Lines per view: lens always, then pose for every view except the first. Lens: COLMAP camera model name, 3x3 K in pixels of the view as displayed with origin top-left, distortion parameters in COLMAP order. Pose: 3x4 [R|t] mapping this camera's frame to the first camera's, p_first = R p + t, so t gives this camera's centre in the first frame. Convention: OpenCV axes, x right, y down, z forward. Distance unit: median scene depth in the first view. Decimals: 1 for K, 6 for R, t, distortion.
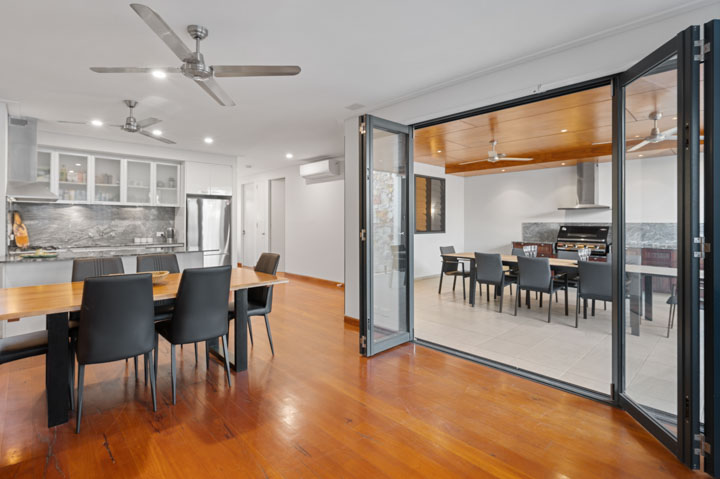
lens RADIAL K [[343.5, 0, 361.4], [0, 343.5, 220.9], [0, 0, 1]] dist [-0.000495, 0.000007]
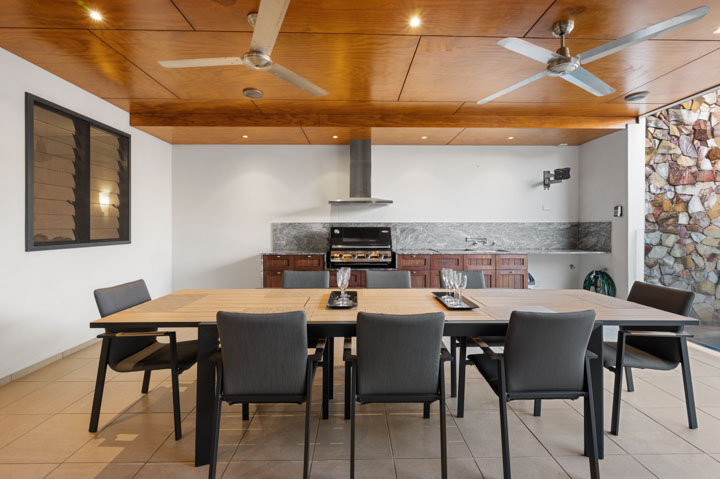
lens RADIAL K [[306.4, 0, 360.8], [0, 306.4, 226.5], [0, 0, 1]] dist [-0.000913, -0.000052]
pose [[0.657926, -0.000199, 0.753082, 0.154895], [-0.001030, 0.999999, 0.001163, 0.012169], [-0.753082, -0.001541, 0.657925, 0.540288]]
